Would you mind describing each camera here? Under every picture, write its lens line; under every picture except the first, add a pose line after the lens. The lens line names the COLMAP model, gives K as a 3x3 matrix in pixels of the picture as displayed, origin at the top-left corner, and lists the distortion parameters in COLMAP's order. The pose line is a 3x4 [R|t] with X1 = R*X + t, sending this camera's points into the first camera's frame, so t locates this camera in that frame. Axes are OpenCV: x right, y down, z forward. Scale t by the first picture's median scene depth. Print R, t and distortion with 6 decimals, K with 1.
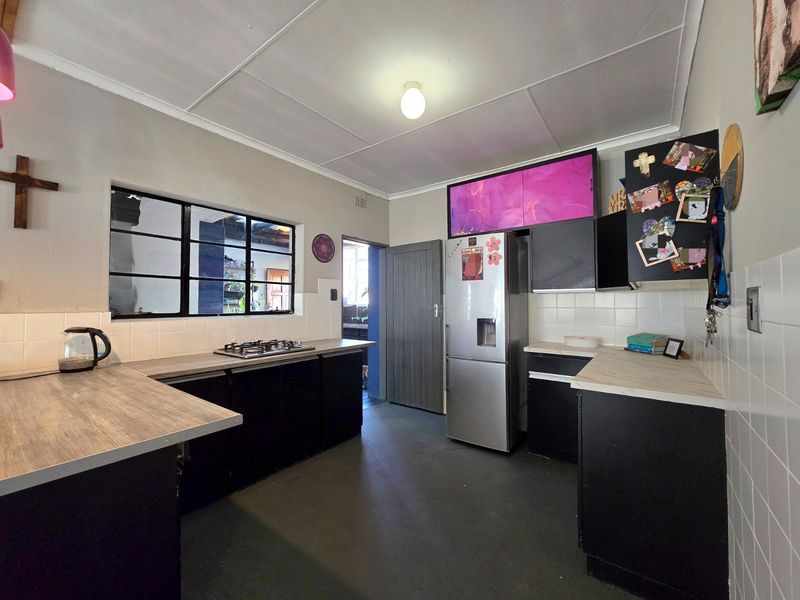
lens RADIAL K [[325.8, 0, 403.3], [0, 325.8, 261.9], [0, 0, 1]] dist [0.000155, 0.000054]
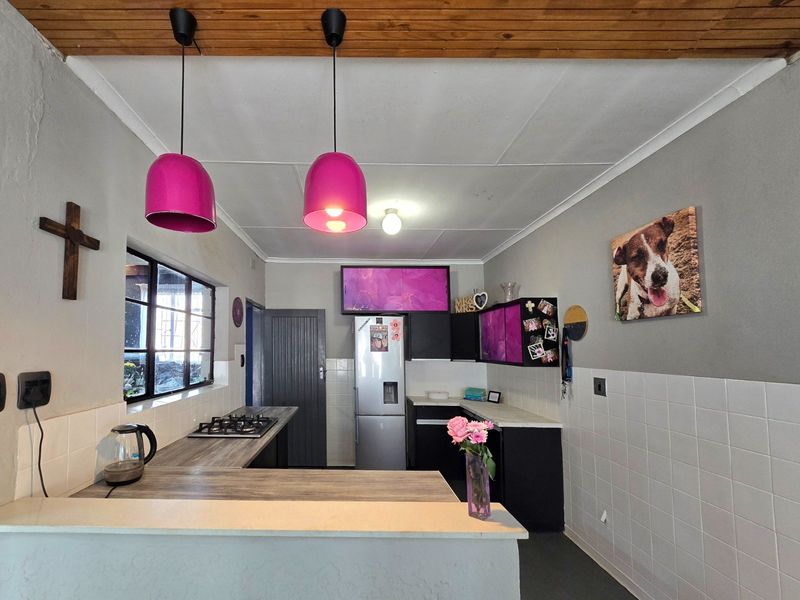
lens RADIAL K [[335.2, 0, 350.9], [0, 335.2, 283.0], [0, 0, 1]] dist [-0.000290, -0.000066]
pose [[0.804703, 0.126863, 0.579965, -0.691136], [-0.088983, 0.991640, -0.093450, -0.079575], [-0.586971, 0.023592, 0.809264, -0.008661]]
